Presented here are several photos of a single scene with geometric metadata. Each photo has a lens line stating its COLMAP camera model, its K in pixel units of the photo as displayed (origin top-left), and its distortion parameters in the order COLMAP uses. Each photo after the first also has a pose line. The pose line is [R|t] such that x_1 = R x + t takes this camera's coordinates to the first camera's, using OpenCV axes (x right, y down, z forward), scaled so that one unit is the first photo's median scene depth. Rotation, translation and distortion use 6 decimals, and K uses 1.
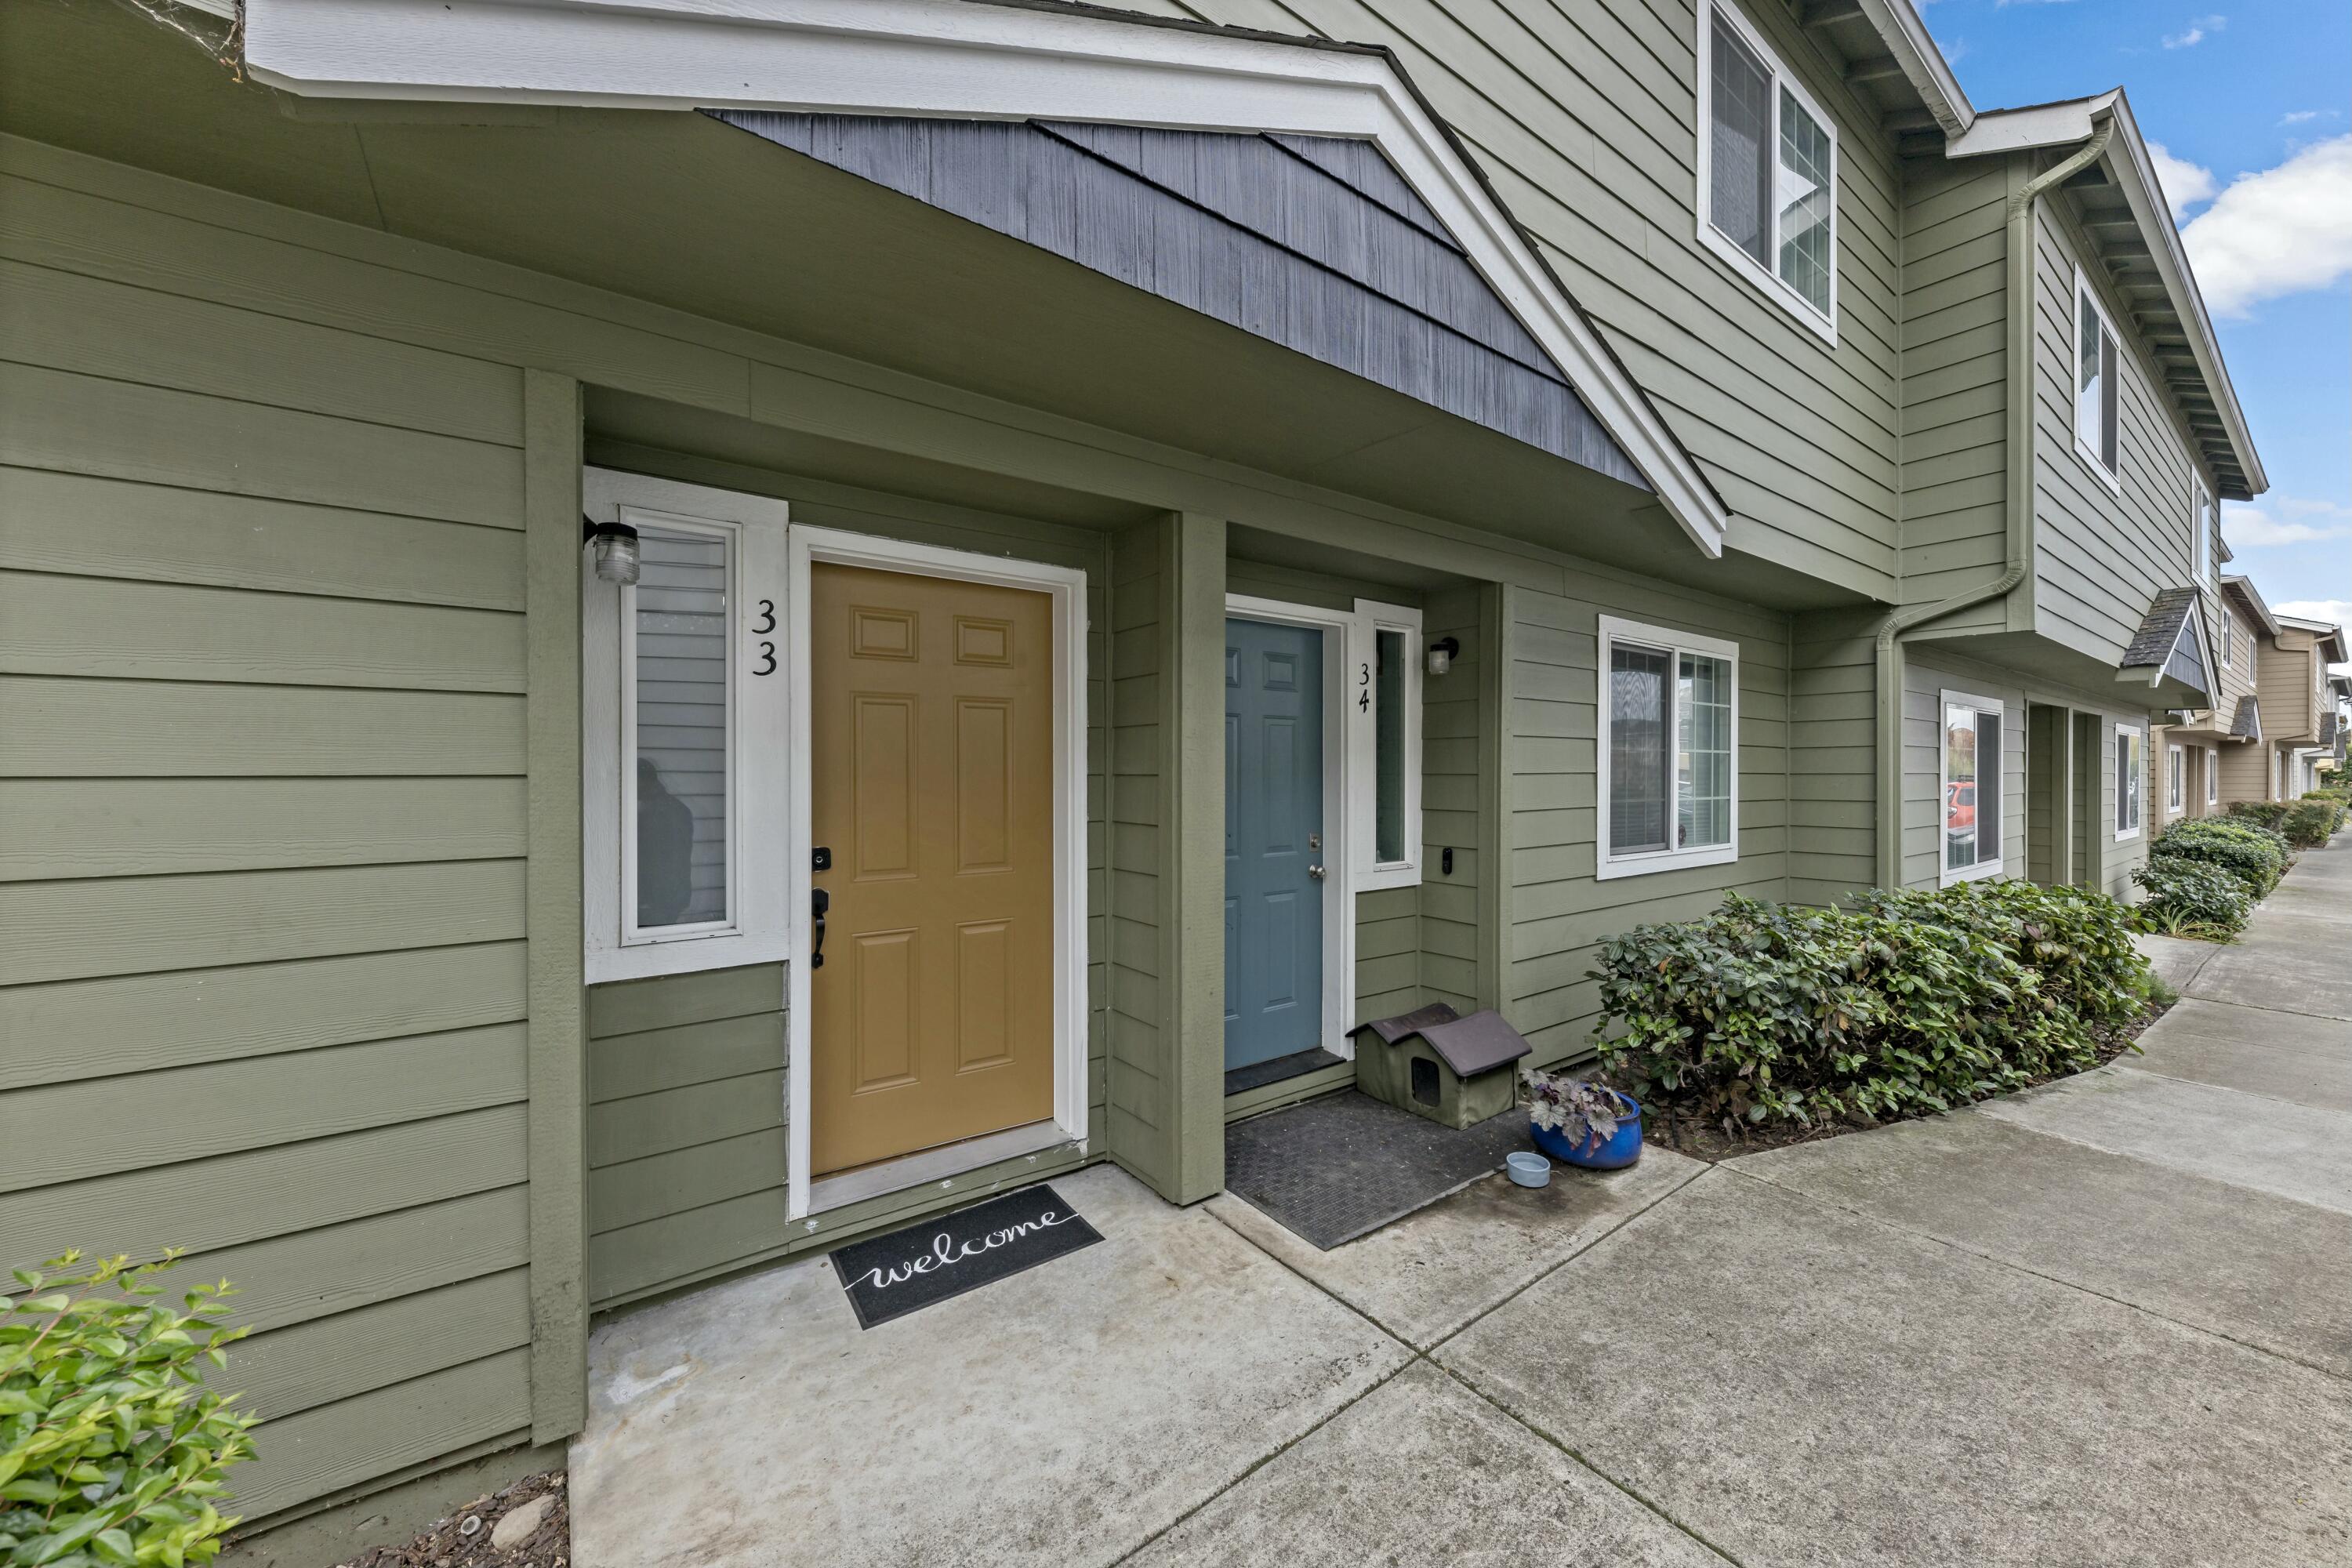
lens RADIAL K [[883.0, 0, 1176.0], [0, 883.0, 784.0], [0, 0, 1]] dist [-0.007069, -0.000415]
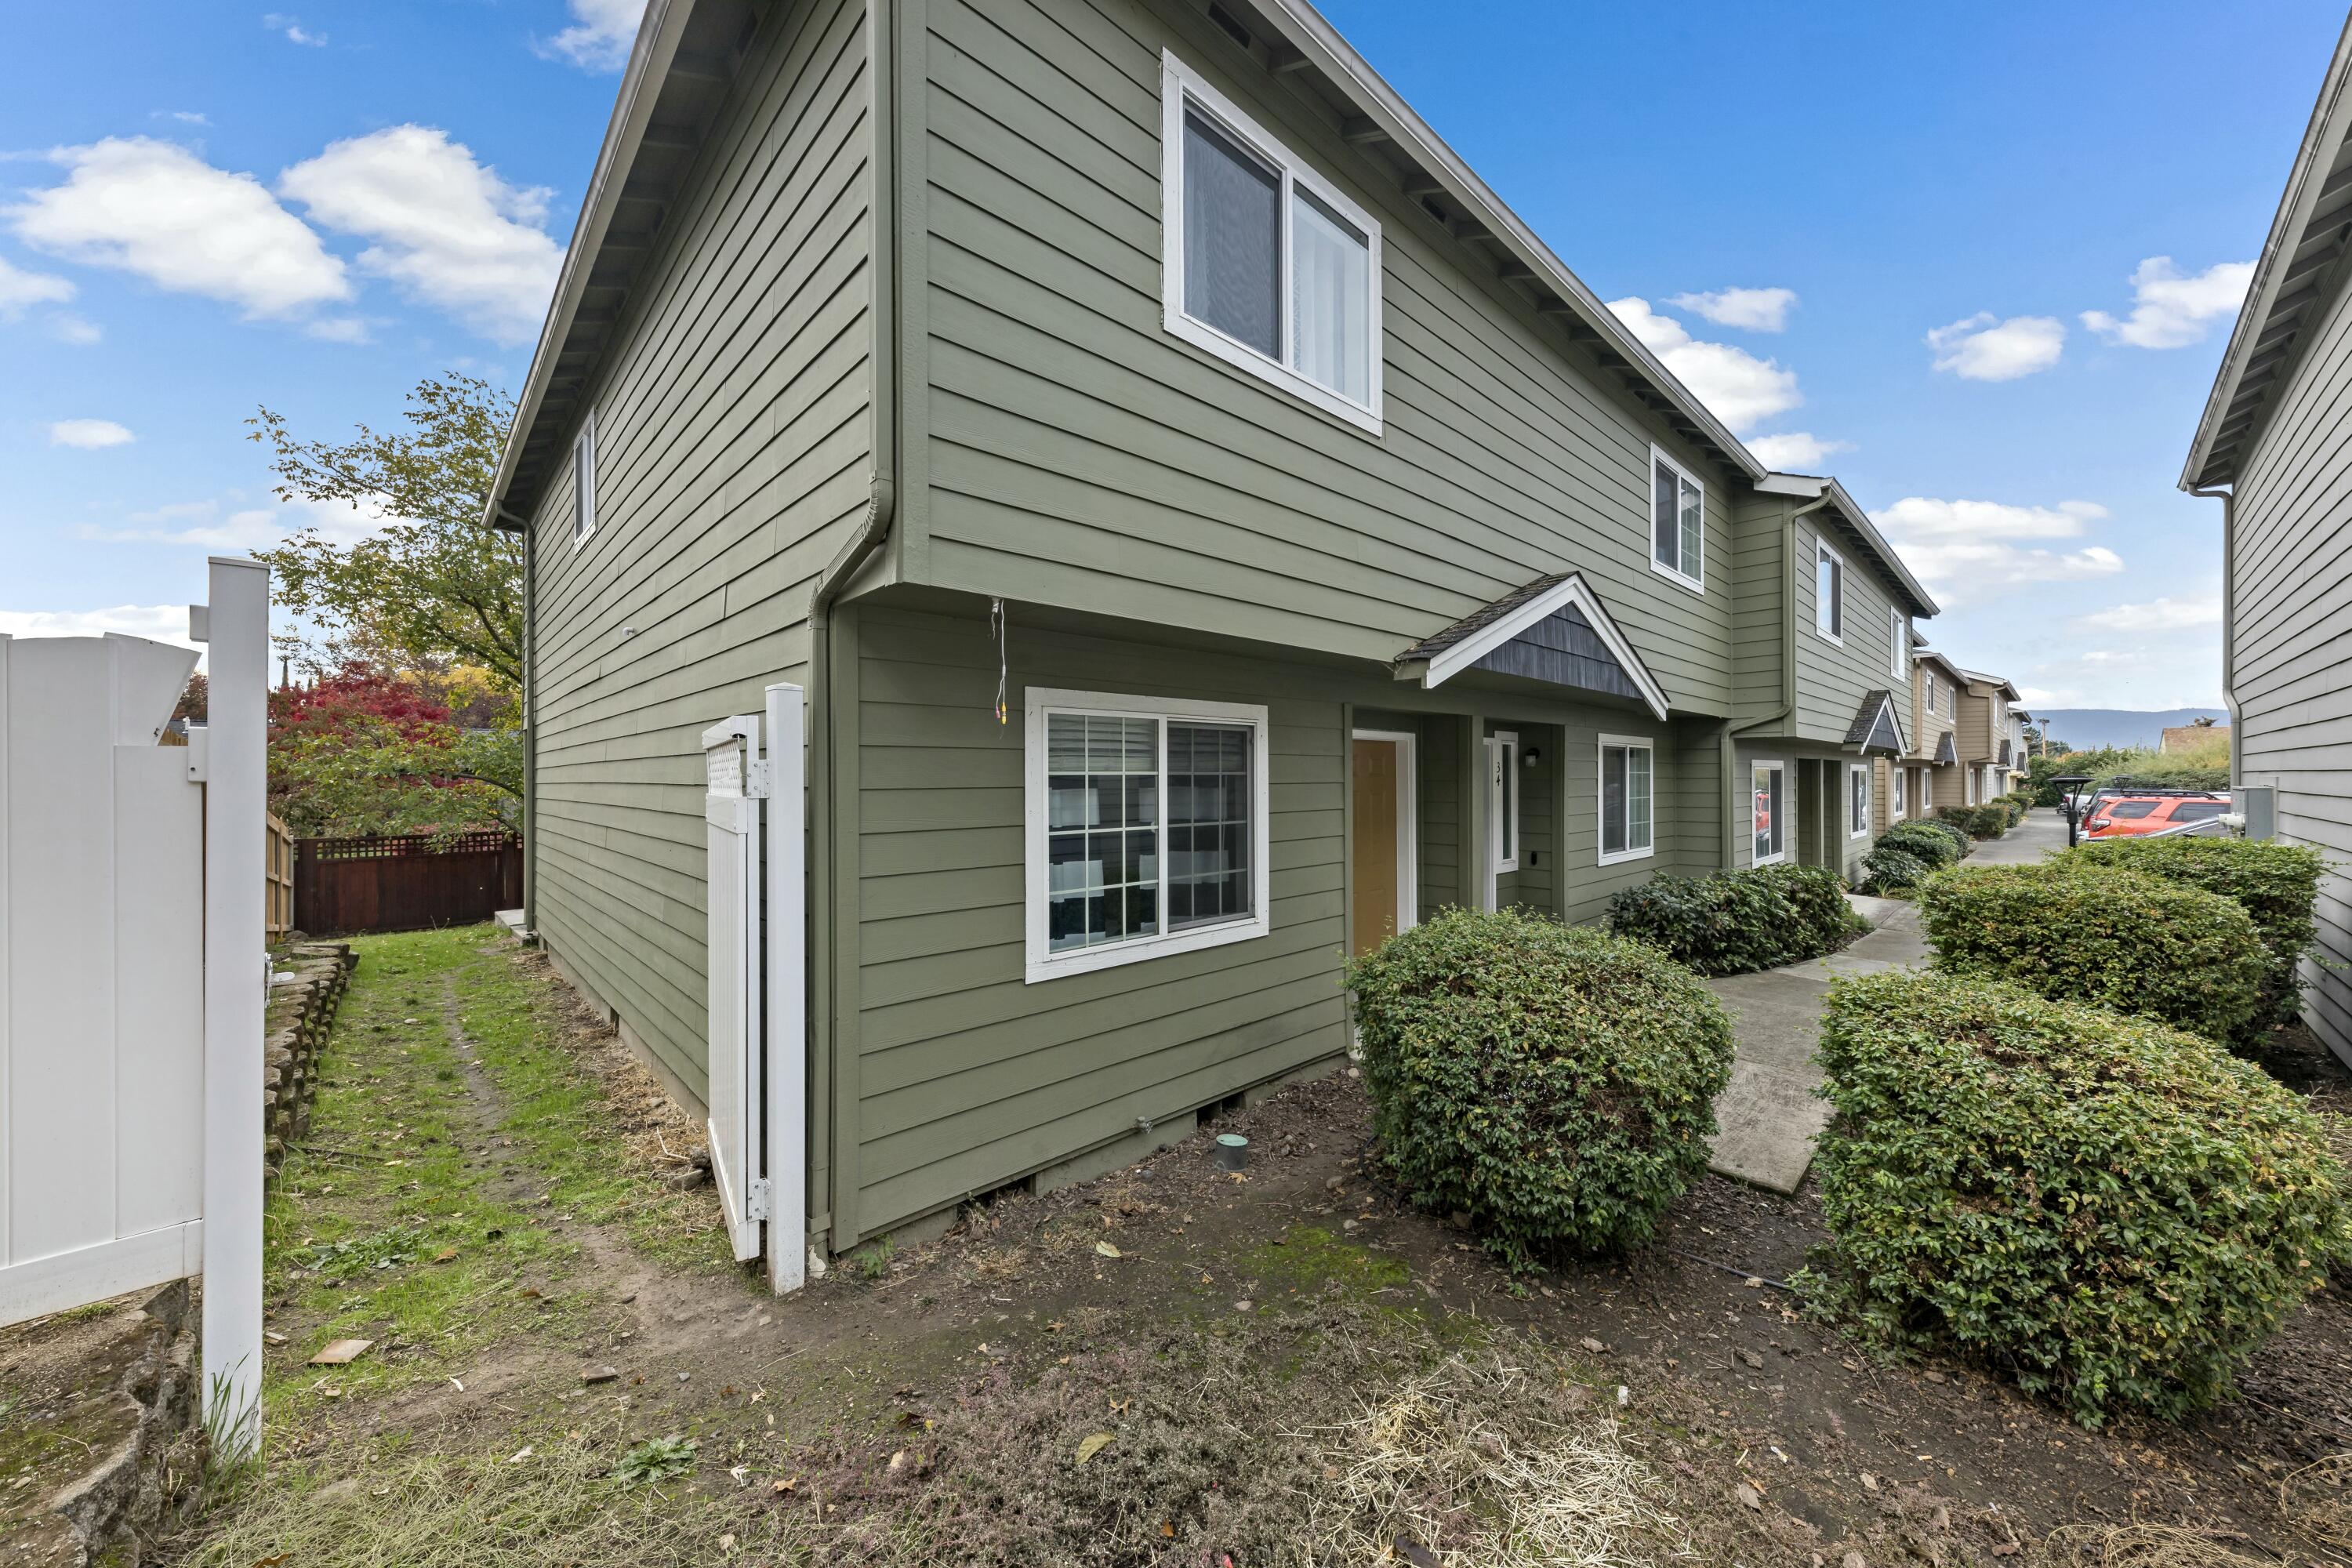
lens RADIAL K [[829.0, 0, 1191.8], [0, 829.0, 784.1], [0, 0, 1]] dist [0.000161, -0.000378]
pose [[0.991503, -0.005791, 0.129958, -0.561634], [0.006770, 0.999952, -0.007090, -0.058735], [-0.129911, 0.007909, 0.991494, -0.616828]]
